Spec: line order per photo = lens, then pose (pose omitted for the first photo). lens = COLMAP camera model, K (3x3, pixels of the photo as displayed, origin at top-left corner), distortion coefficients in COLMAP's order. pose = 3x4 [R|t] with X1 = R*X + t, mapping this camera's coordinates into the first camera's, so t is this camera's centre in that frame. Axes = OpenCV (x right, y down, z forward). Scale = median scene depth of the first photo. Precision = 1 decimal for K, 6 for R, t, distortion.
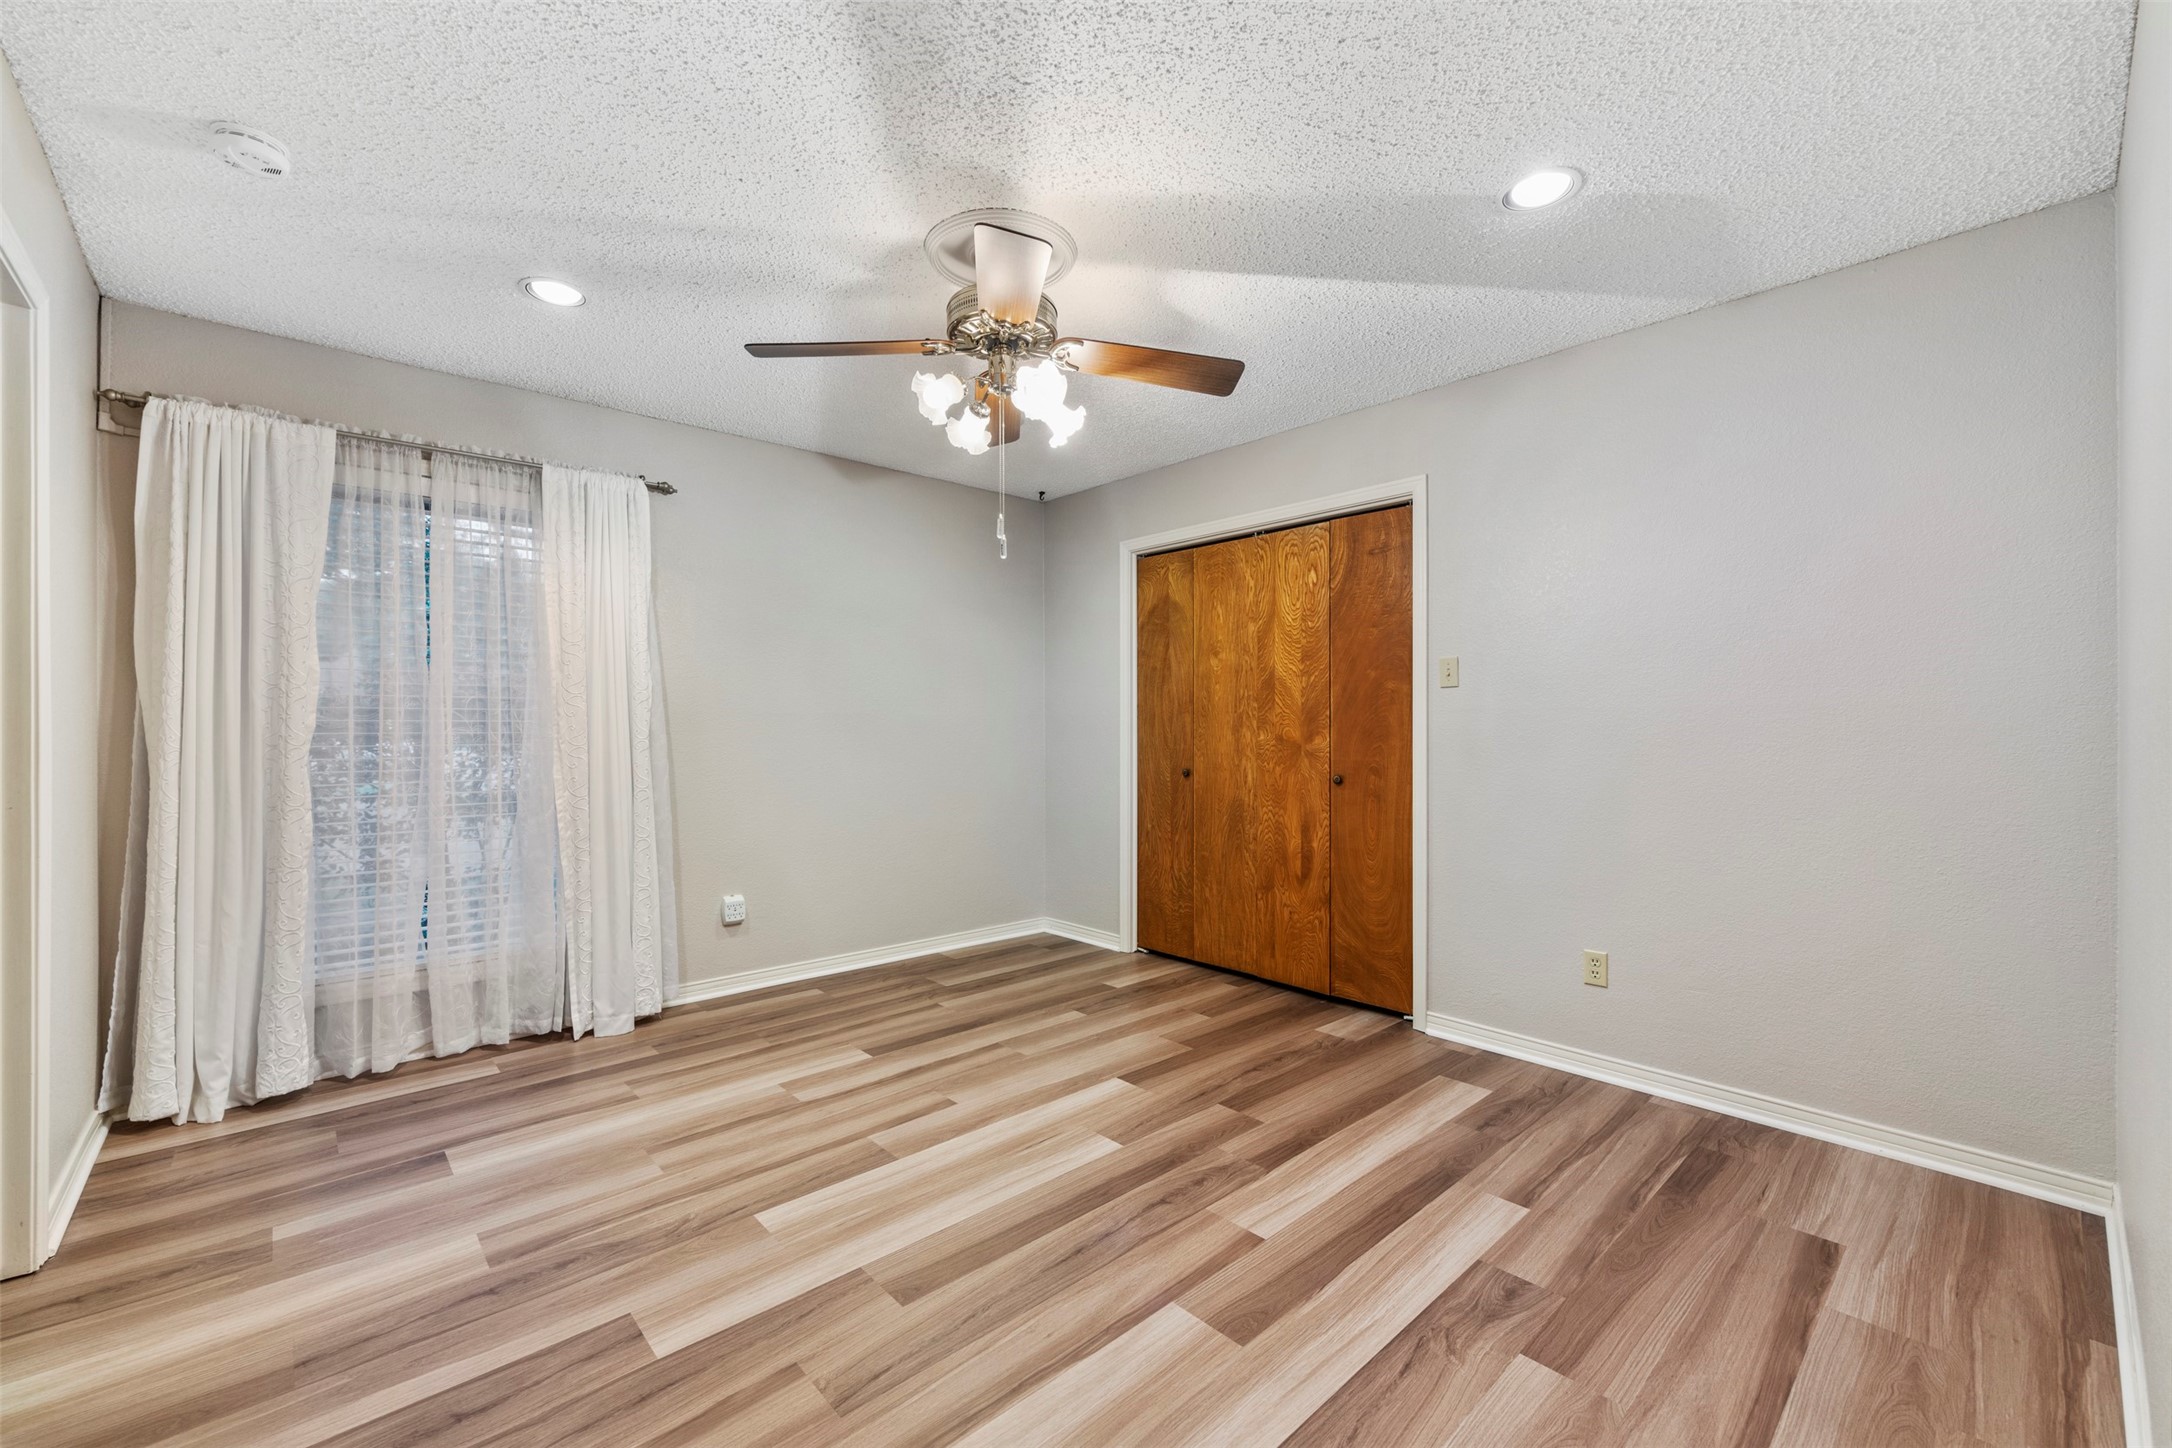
lens RADIAL K [[878.0, 0, 1086.8], [0, 878.0, 721.5], [0, 0, 1]] dist [-0.002099, 0.000994]
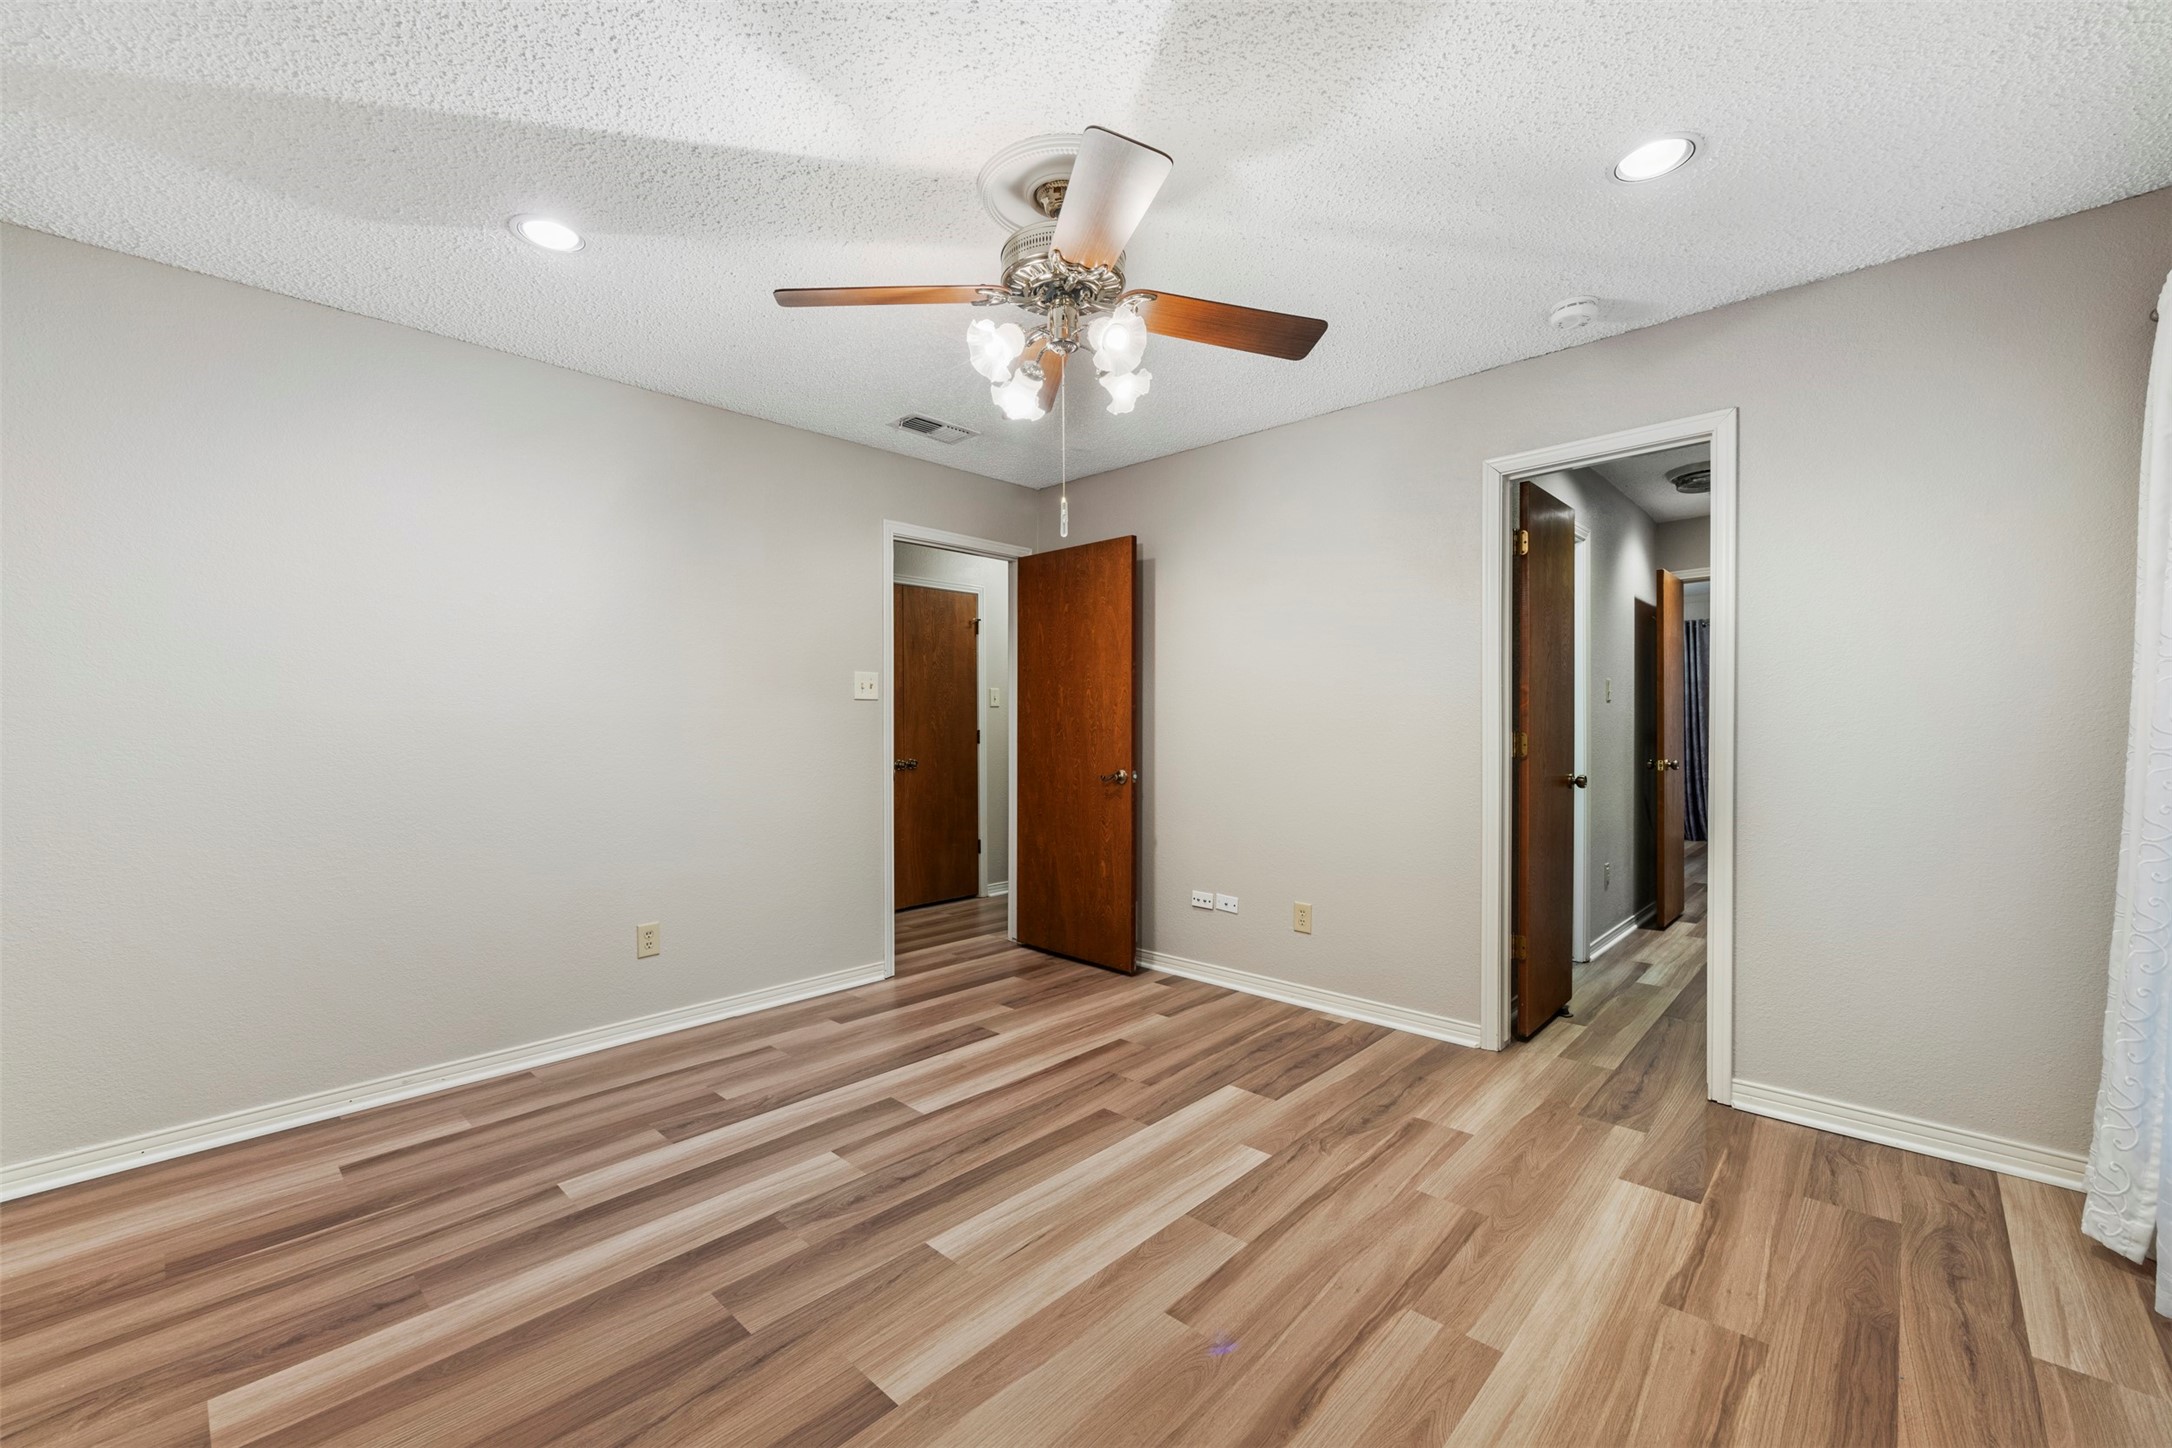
lens RADIAL K [[878.0, 0, 1079.9], [0, 878.0, 722.2], [0, 0, 1]] dist [-0.002099, 0.000994]
pose [[-0.997588, 0.001993, -0.069387, -0.050390], [0.002569, 0.999963, -0.008211, 0.008507], [0.069368, -0.008369, -0.997556, 2.000460]]
